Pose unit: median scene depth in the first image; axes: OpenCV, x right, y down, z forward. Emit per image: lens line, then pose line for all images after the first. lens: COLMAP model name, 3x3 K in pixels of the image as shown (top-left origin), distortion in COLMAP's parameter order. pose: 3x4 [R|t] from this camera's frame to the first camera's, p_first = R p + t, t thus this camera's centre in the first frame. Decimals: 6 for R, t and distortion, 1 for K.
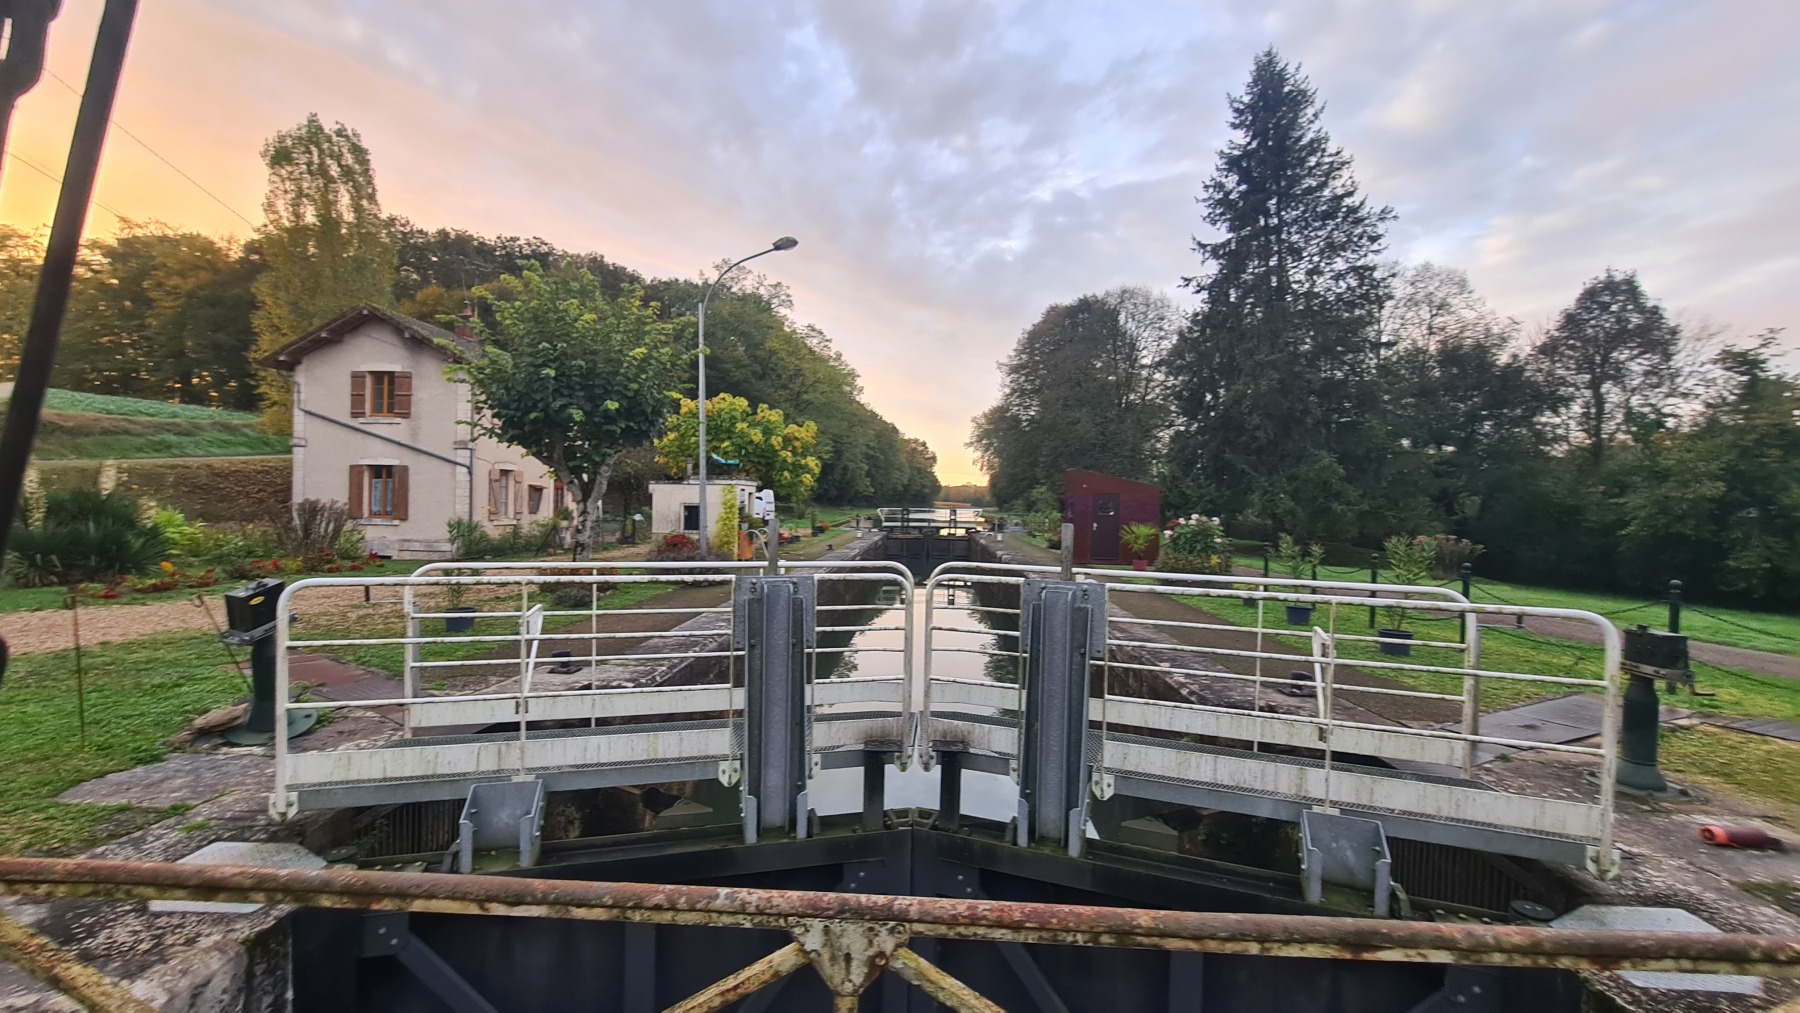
lens RADIAL K [[733.9, 0, 900.5], [0, 733.9, 509.7], [0, 0, 1]] dist [0.000813, 0.000016]
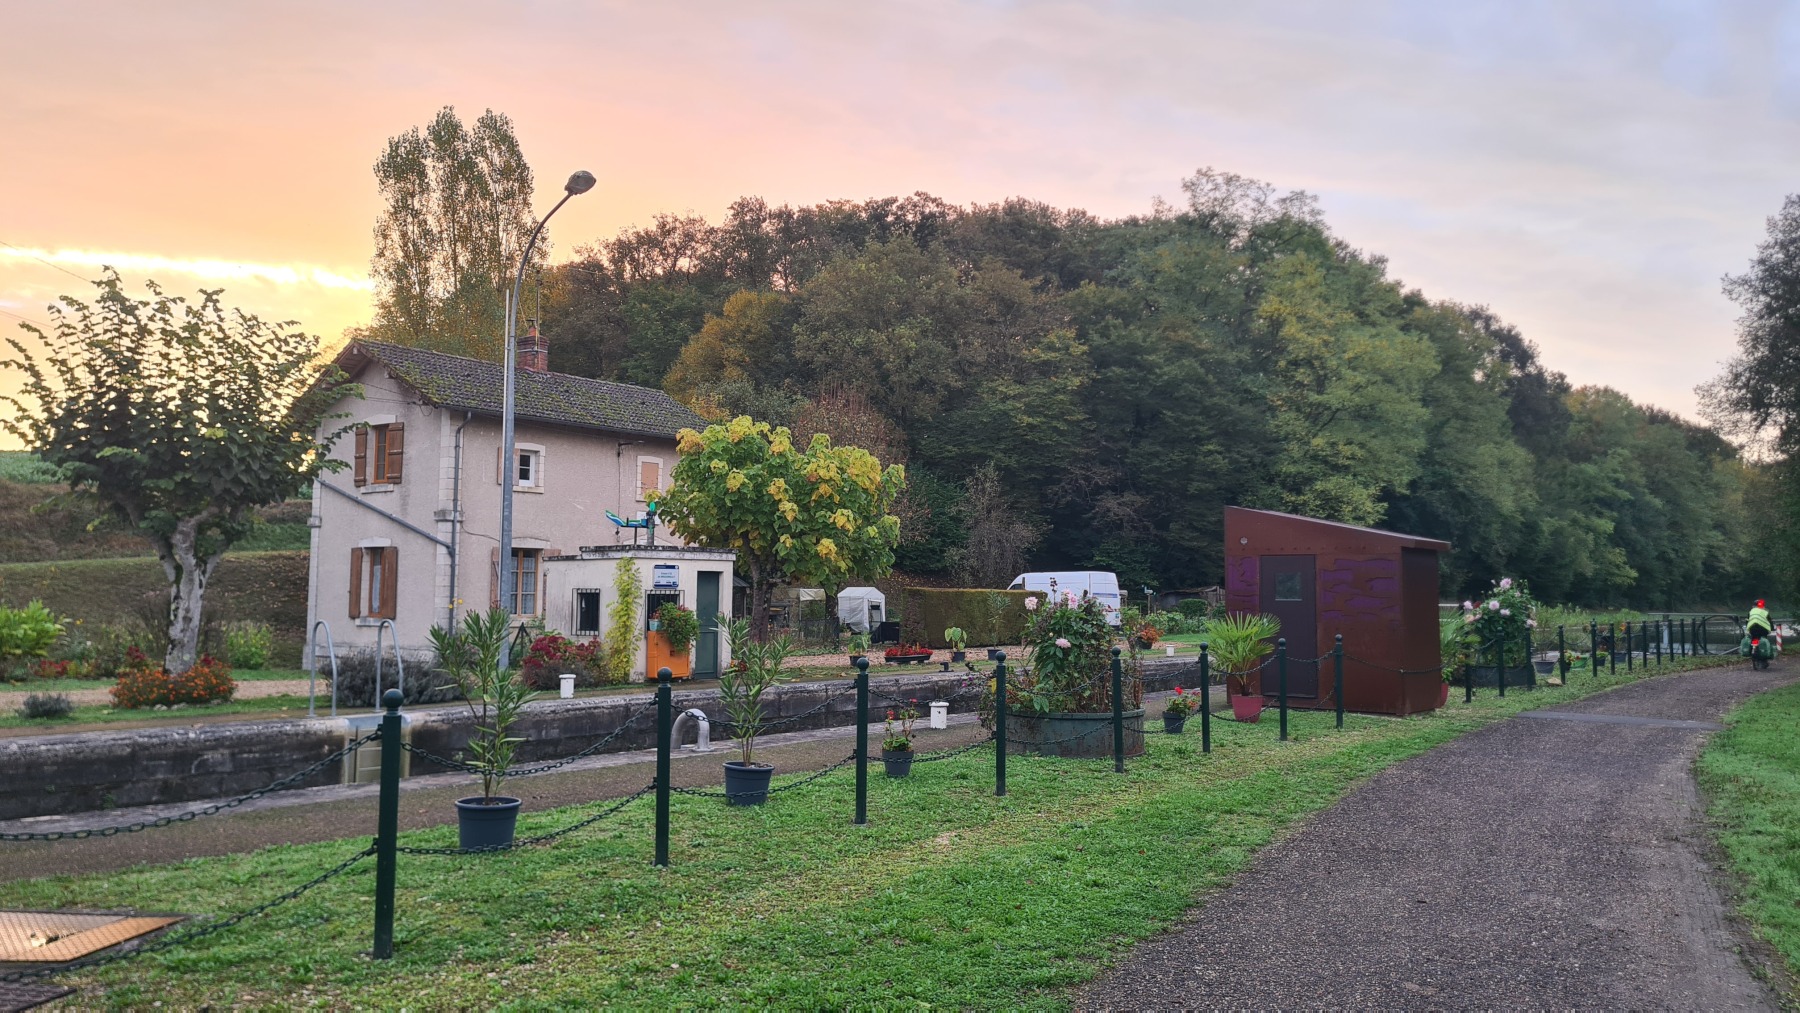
lens RADIAL K [[1326.1, 0, 900.8], [0, 1326.1, 507.7], [0, 0, 1]] dist [0.010526, 0.000612]
pose [[0.843340, -0.048789, -0.535161, 0.492212], [0.004780, 0.996512, -0.083316, 0.016056], [0.537359, 0.067705, 0.840632, 0.130560]]
